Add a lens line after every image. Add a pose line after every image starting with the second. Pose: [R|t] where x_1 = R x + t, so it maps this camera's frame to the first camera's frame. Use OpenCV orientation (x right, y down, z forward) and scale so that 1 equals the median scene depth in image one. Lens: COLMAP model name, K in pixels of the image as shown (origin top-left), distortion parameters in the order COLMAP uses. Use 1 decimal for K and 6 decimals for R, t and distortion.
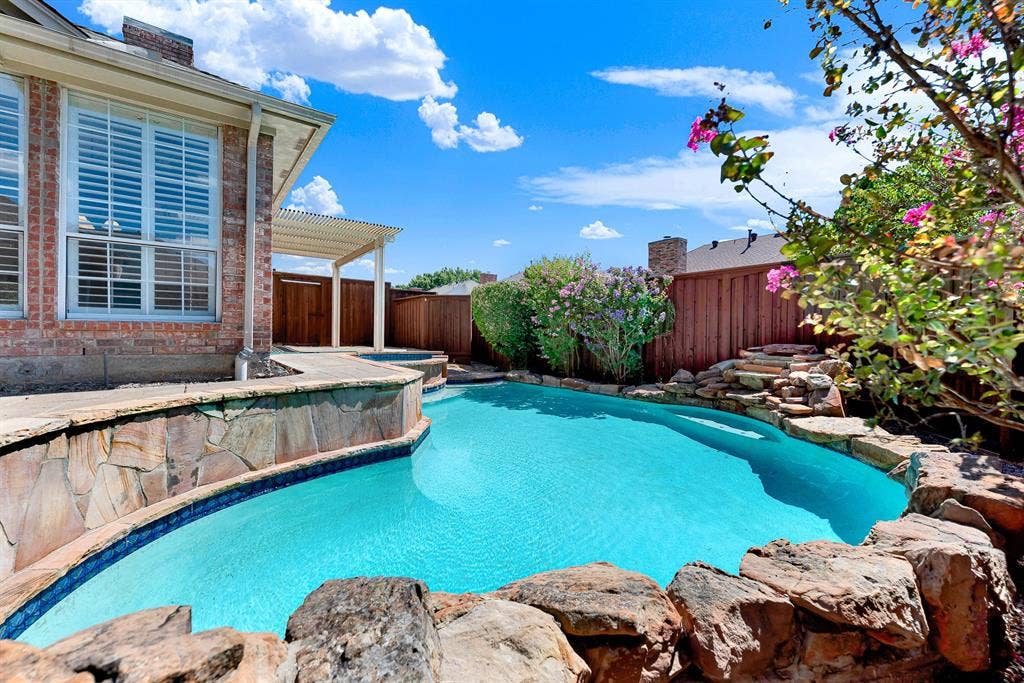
lens RADIAL K [[413.6, 0, 507.8], [0, 413.6, 340.8], [0, 0, 1]] dist [0.001565, 0.000191]
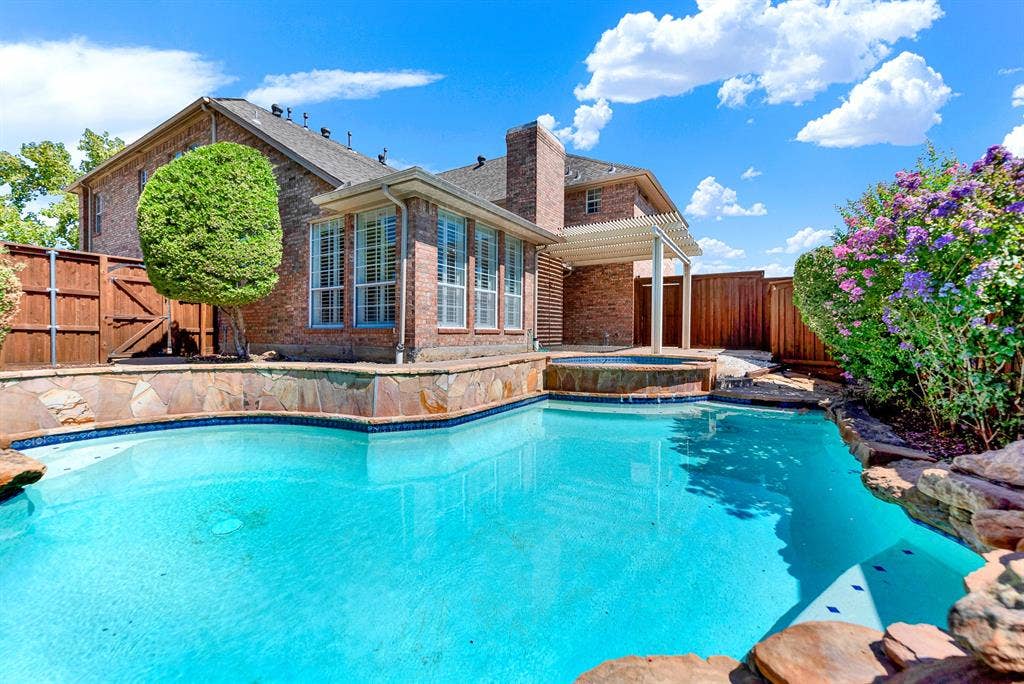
lens RADIAL K [[413.6, 0, 509.0], [0, 413.6, 336.3], [0, 0, 1]] dist [0.001565, 0.000191]
pose [[0.355286, -0.002855, -0.934753, 1.126735], [-0.013178, 0.999881, -0.008062, -0.004585], [0.934665, 0.015183, 0.355206, 1.017454]]
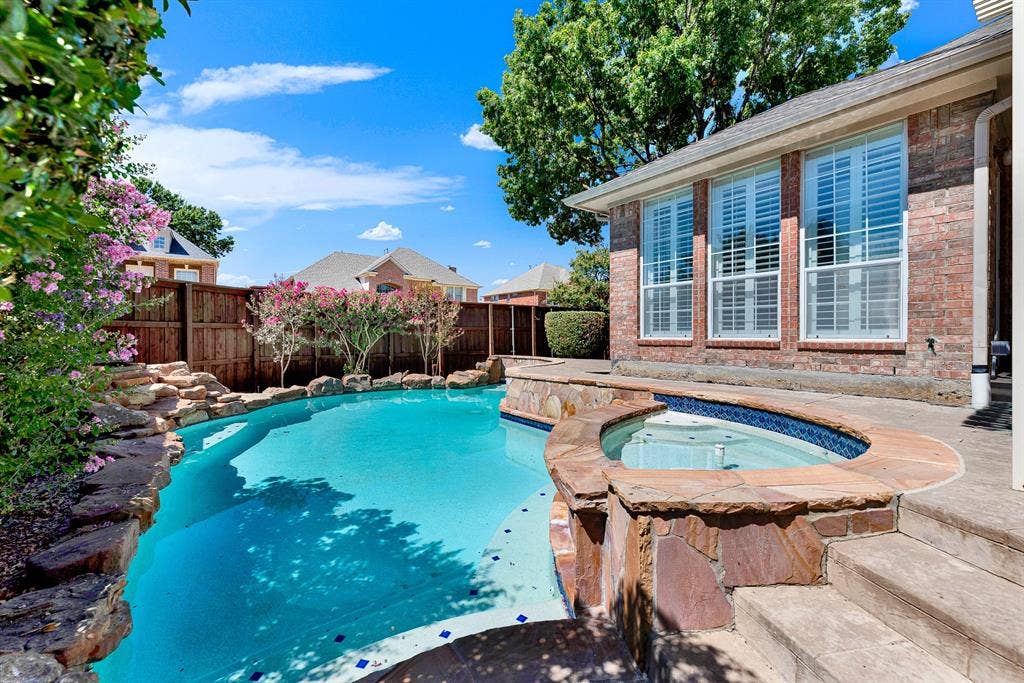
lens RADIAL K [[413.6, 0, 512.3], [0, 413.6, 337.0], [0, 0, 1]] dist [0.001565, 0.000191]
pose [[-0.999754, -0.012980, 0.017957, -0.324858], [-0.012723, 0.999816, 0.014365, -0.081444], [-0.018141, 0.014133, -0.999736, 3.105412]]
